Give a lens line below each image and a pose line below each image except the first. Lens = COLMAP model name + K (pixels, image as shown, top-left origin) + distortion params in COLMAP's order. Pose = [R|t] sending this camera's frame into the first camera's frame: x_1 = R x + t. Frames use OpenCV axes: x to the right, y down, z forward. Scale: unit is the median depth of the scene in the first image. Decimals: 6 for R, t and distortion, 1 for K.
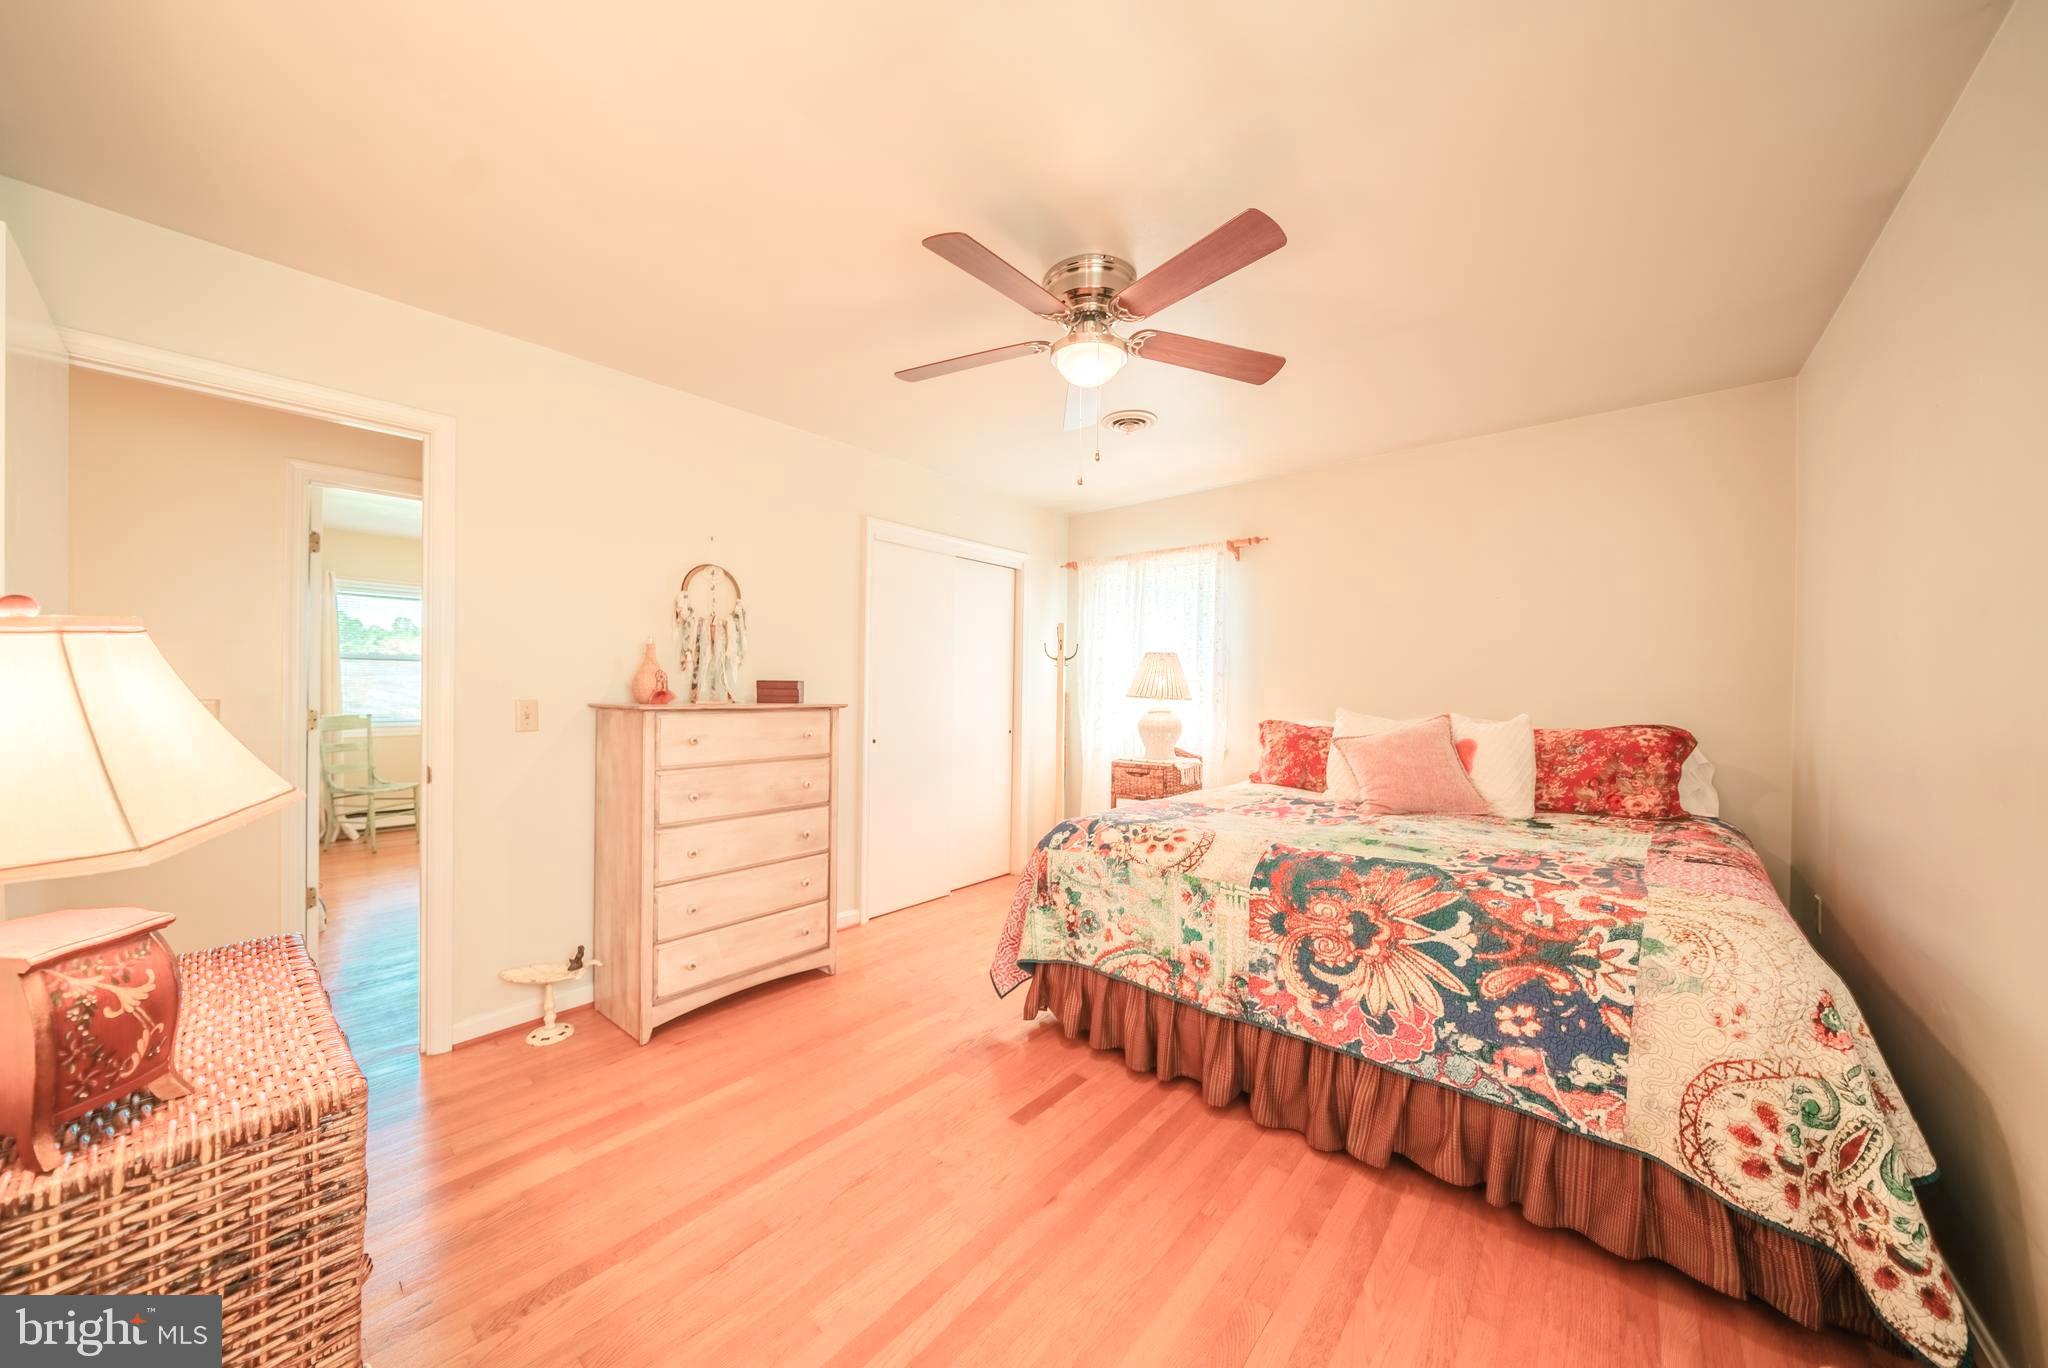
lens RADIAL K [[703.0, 0, 1001.8], [0, 703.0, 689.6], [0, 0, 1]] dist [-0.001509, -0.000276]
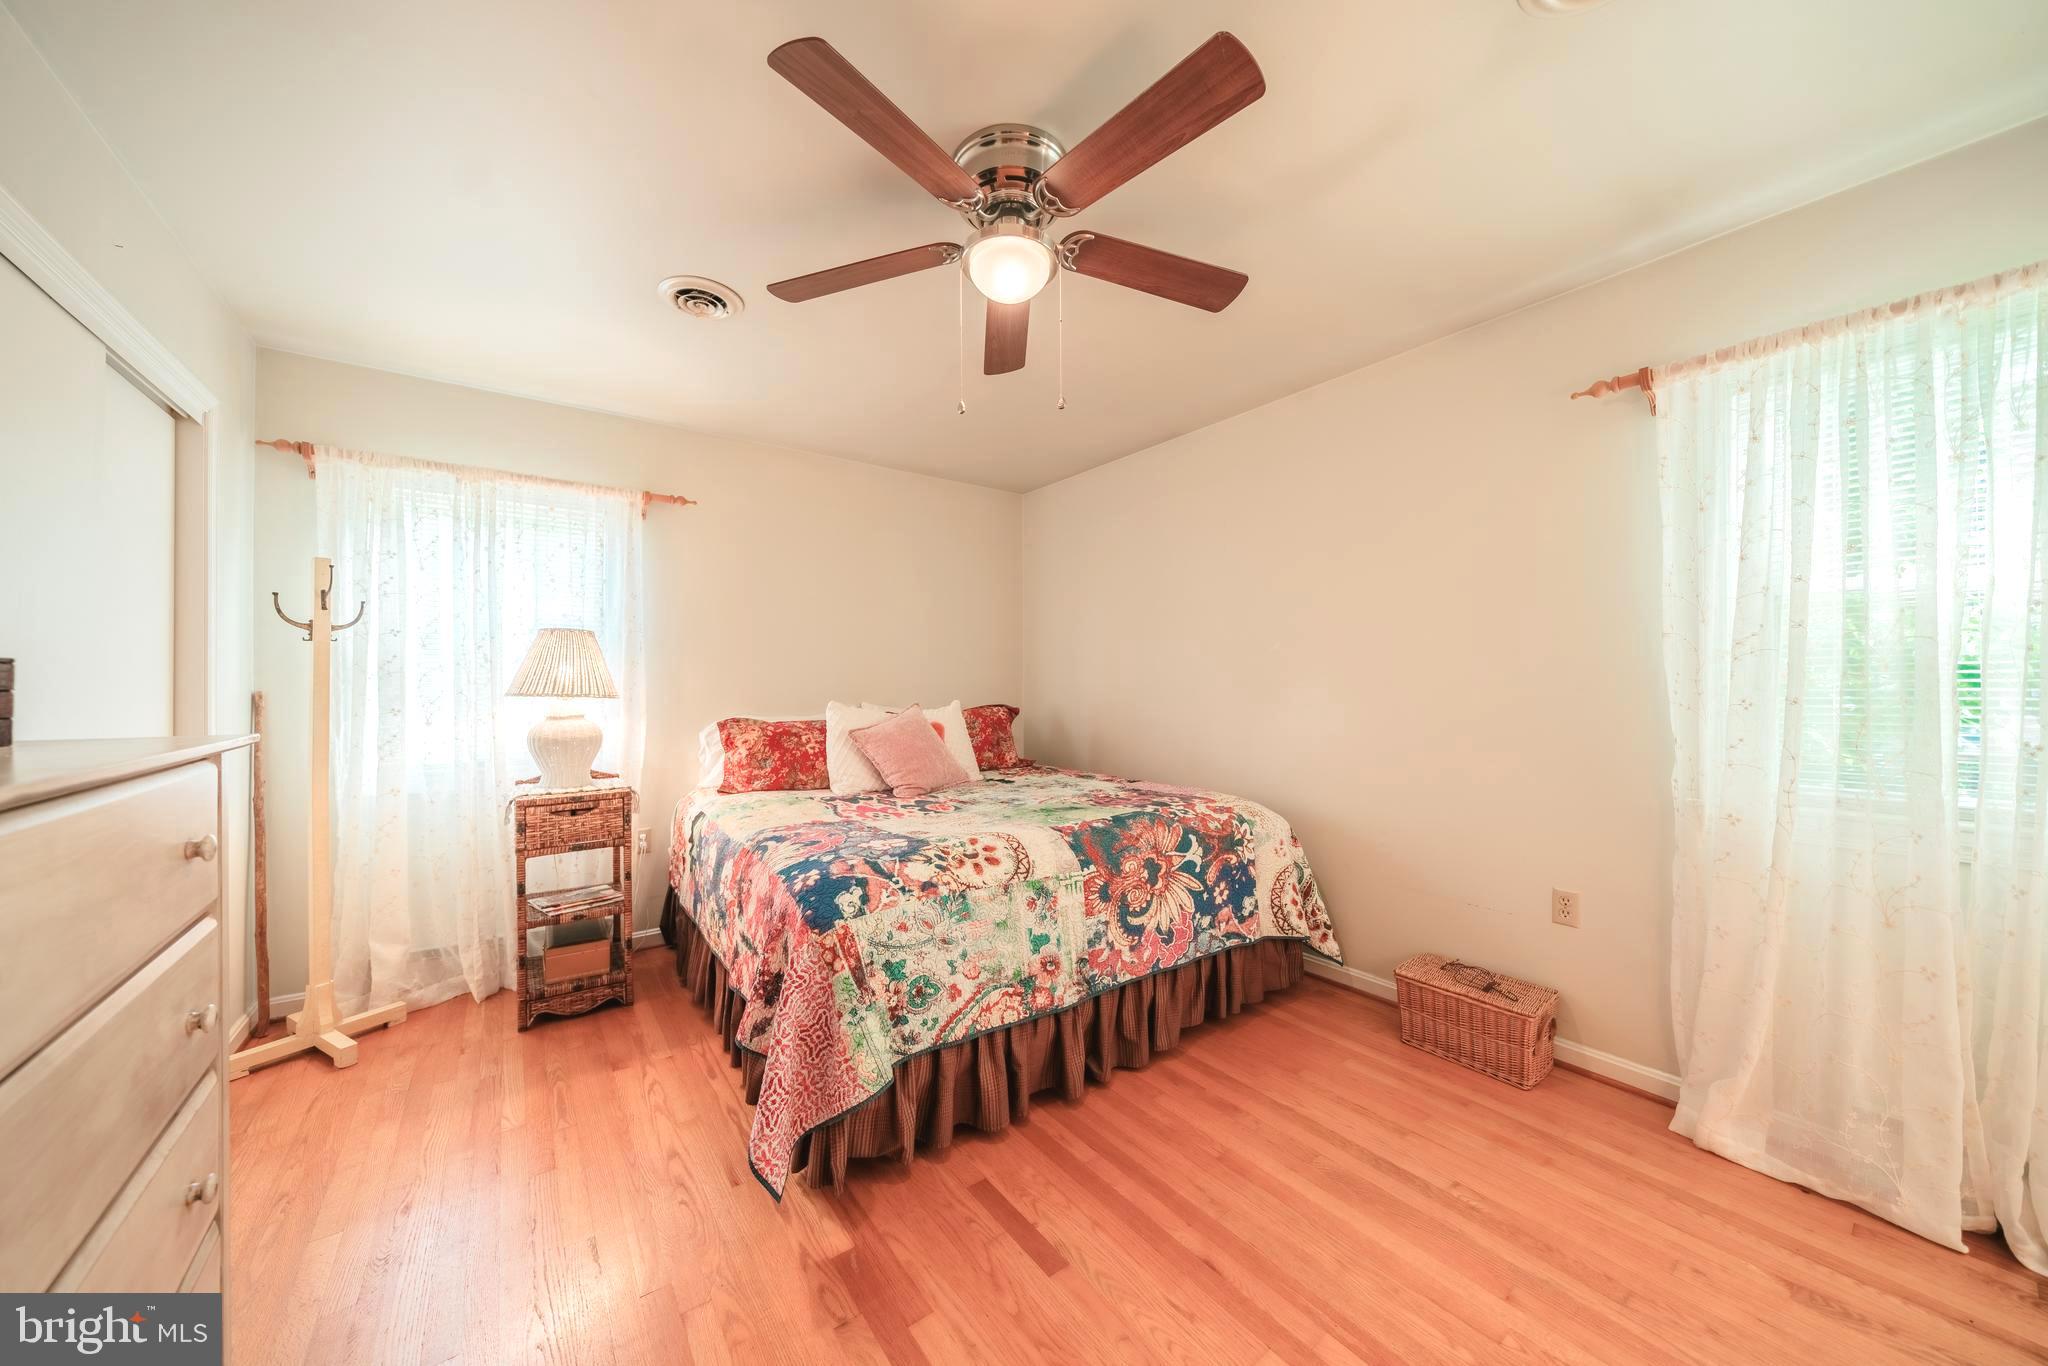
lens RADIAL K [[703.0, 0, 1001.8], [0, 703.0, 688.6], [0, 0, 1]] dist [-0.001509, -0.000276]
pose [[0.219469, -0.014137, 0.975517, -0.711771], [0.006030, 0.999896, 0.013134, -0.003774], [-0.975601, 0.003000, 0.219532, 0.909777]]
